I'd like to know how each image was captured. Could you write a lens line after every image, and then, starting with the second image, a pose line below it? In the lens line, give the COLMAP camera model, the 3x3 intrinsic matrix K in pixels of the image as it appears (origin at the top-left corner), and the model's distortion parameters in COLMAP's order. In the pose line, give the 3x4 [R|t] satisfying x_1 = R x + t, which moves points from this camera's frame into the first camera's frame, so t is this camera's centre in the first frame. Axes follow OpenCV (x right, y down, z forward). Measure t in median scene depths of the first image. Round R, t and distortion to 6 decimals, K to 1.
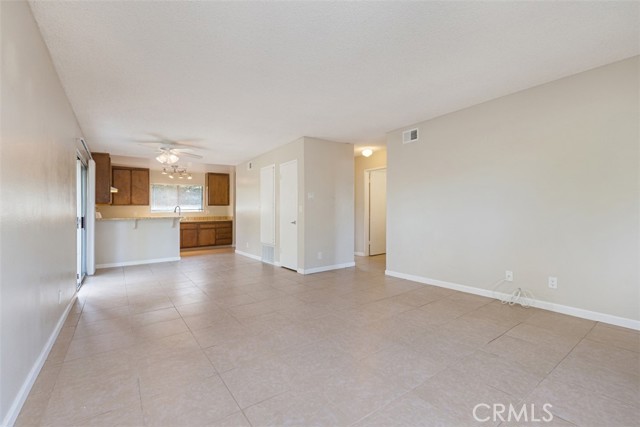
lens RADIAL K [[278.6, 0, 320.3], [0, 278.6, 212.6], [0, 0, 1]] dist [0.000773, 0.000178]
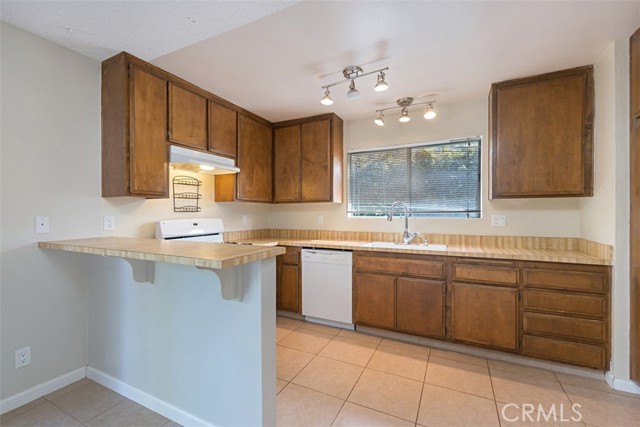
lens RADIAL K [[278.6, 0, 313.5], [0, 278.6, 213.2], [0, 0, 1]] dist [0.000773, 0.000178]
pose [[0.442321, 0.013852, -0.896750, -0.232867], [-0.006141, 0.999904, 0.012416, -0.013189], [0.896836, 0.000015, 0.442363, 0.722908]]
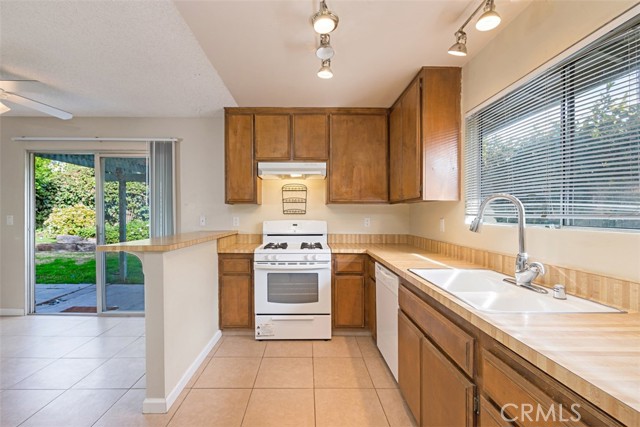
lens RADIAL K [[278.6, 0, 315.0], [0, 278.6, 215.6], [0, 0, 1]] dist [0.000773, 0.000178]
pose [[-0.593878, 0.012086, -0.804464, -0.292229], [0.001723, 0.999904, 0.013750, -0.012971], [0.804553, 0.006780, -0.593842, 0.962451]]
